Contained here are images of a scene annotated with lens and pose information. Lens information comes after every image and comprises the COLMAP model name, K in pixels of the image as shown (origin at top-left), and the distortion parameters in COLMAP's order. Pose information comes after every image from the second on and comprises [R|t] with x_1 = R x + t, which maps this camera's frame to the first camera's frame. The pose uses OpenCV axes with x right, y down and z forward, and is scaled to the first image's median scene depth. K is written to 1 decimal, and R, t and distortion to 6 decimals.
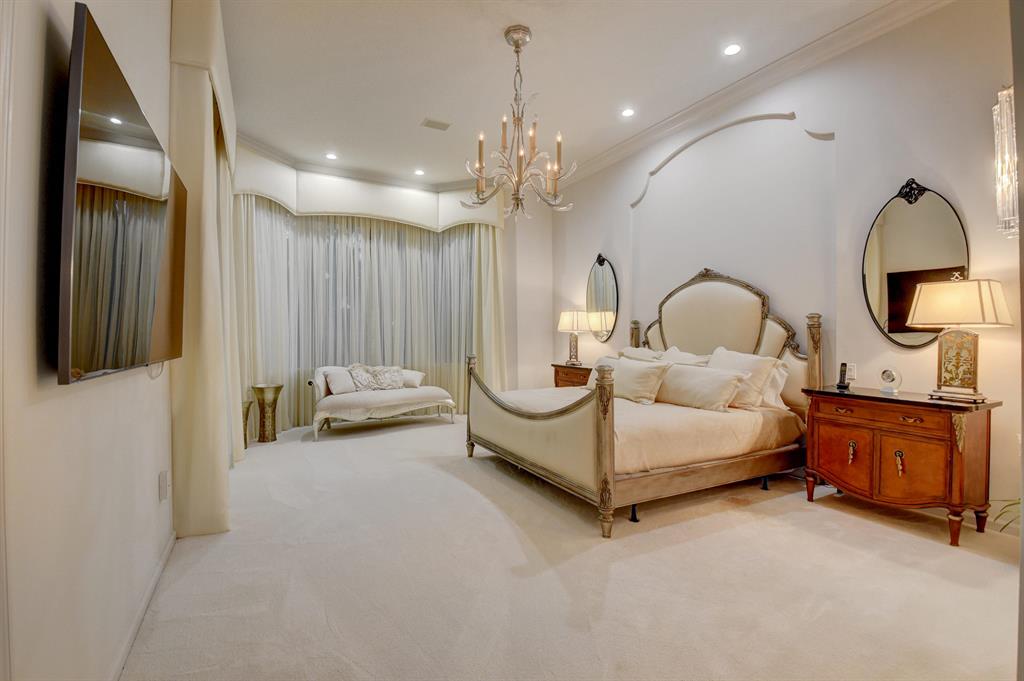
lens RADIAL K [[453.8, 0, 509.9], [0, 453.8, 334.1], [0, 0, 1]] dist [-0.004309, -0.014061]
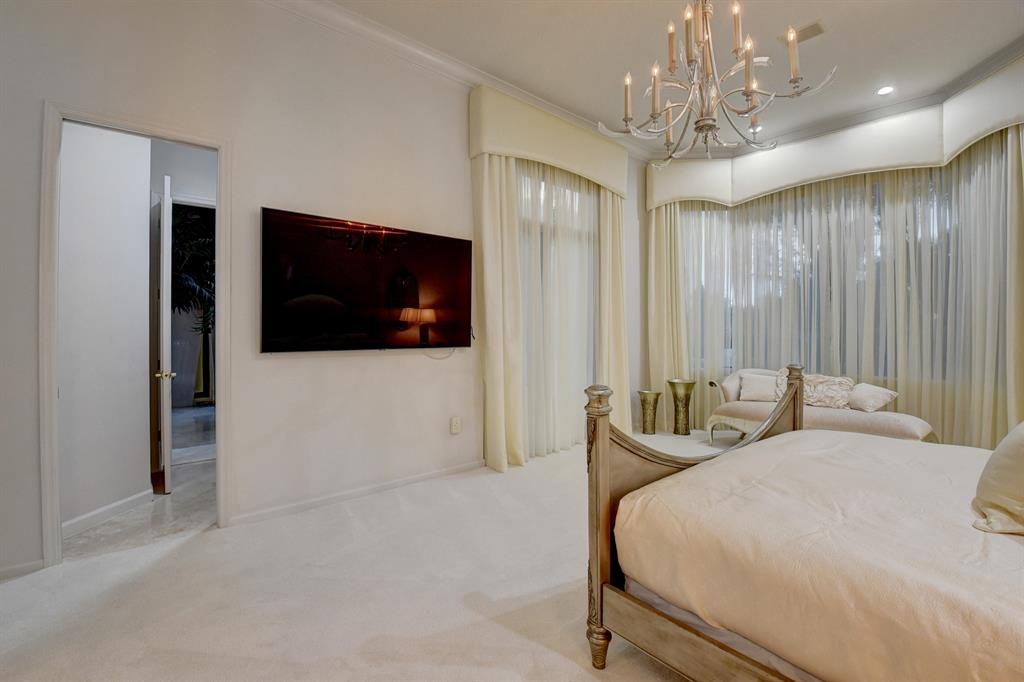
lens RADIAL K [[453.8, 0, 511.7], [0, 453.8, 337.8], [0, 0, 1]] dist [-0.004309, -0.014061]
pose [[0.200212, 0.012151, -0.979677, 0.355725], [-0.002085, 0.999926, 0.011976, 0.000770], [0.979750, -0.000356, 0.200222, 0.351218]]
